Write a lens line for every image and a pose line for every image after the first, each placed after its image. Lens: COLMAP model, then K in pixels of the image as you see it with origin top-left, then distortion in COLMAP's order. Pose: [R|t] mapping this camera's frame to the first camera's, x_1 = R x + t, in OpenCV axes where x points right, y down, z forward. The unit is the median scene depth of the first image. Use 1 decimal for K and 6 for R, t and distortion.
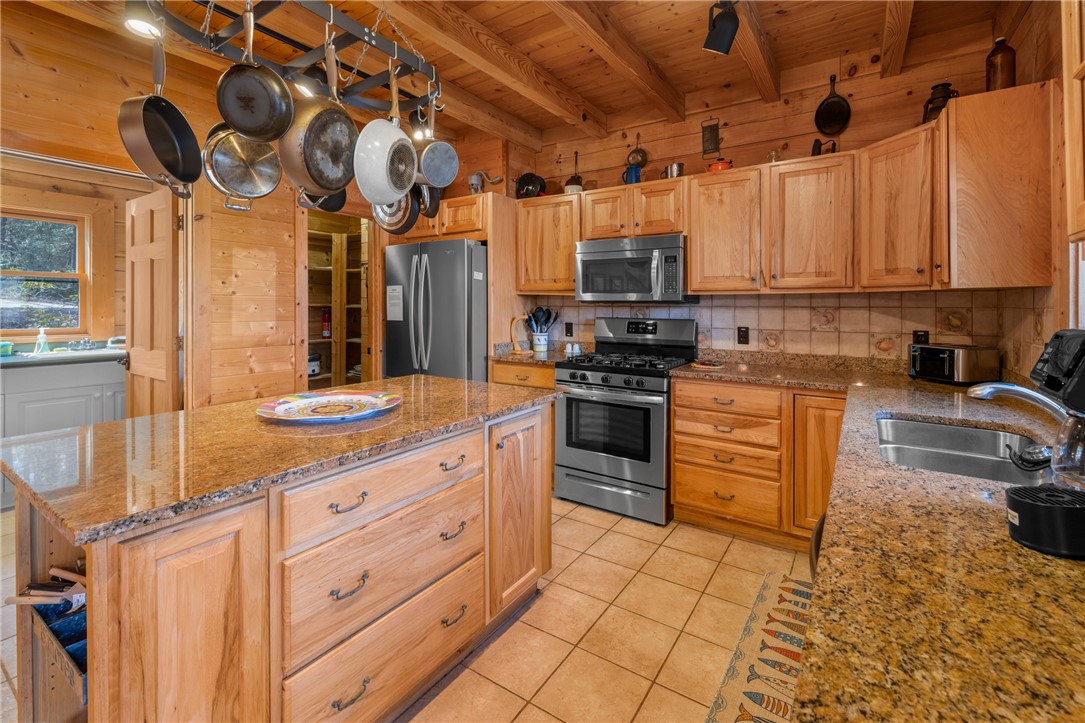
lens RADIAL K [[473.7, 0, 542.3], [0, 473.7, 303.9], [0, 0, 1]] dist [0.001400, -0.000773]
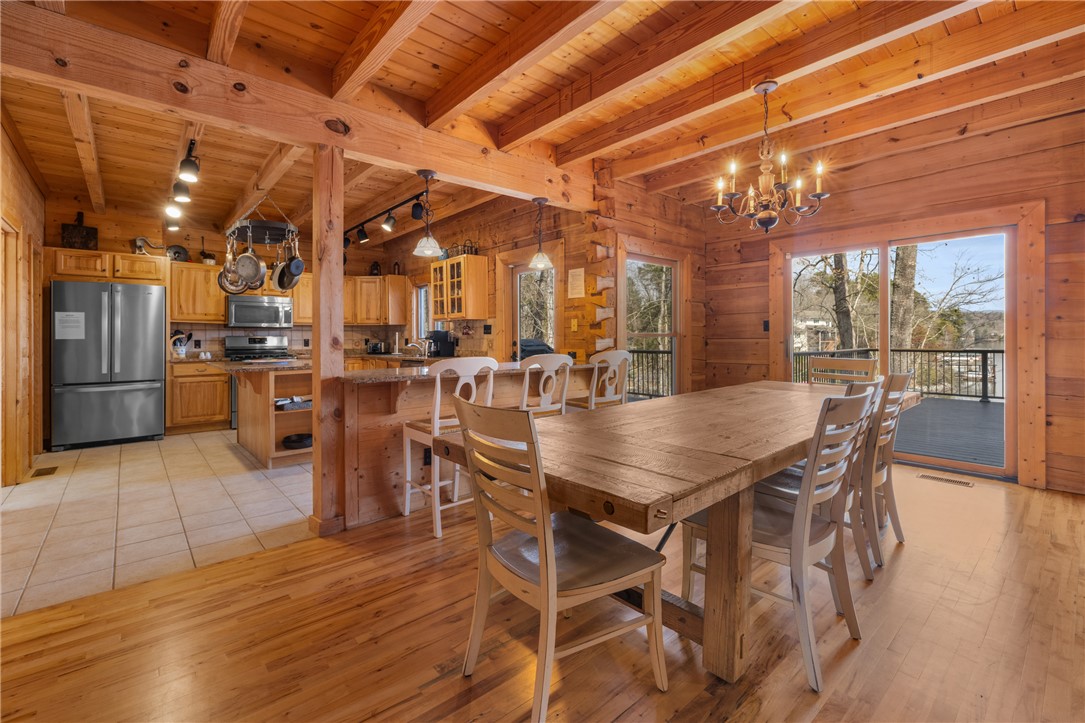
lens RADIAL K [[473.7, 0, 542.2], [0, 473.7, 335.6], [0, 0, 1]] dist [0.001400, -0.000773]
pose [[0.255575, 0.000042, 0.966789, -1.527738], [0.004168, 0.999991, -0.001145, 0.039701], [-0.966780, 0.004322, 0.255572, -0.707085]]
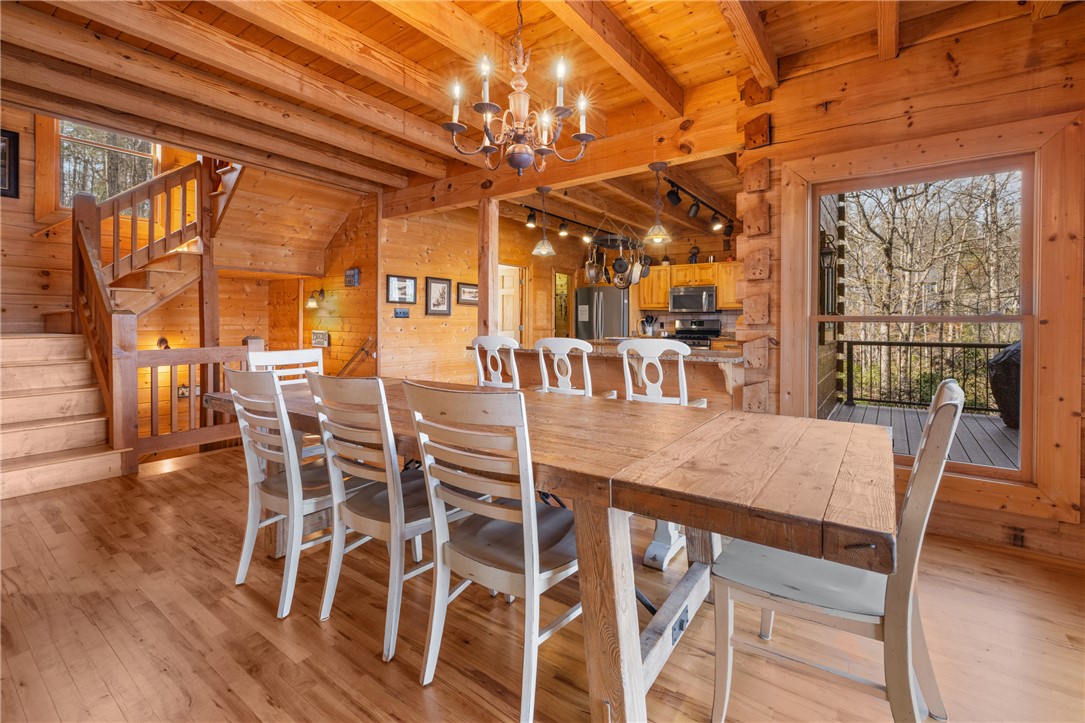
lens RADIAL K [[473.7, 0, 553.1], [0, 473.7, 328.3], [0, 0, 1]] dist [0.001400, -0.000773]
pose [[0.999794, 0.001446, -0.020258, -0.507964], [-0.001141, 0.999886, 0.015088, 0.043447], [0.020277, -0.015062, 0.999681, -1.523623]]
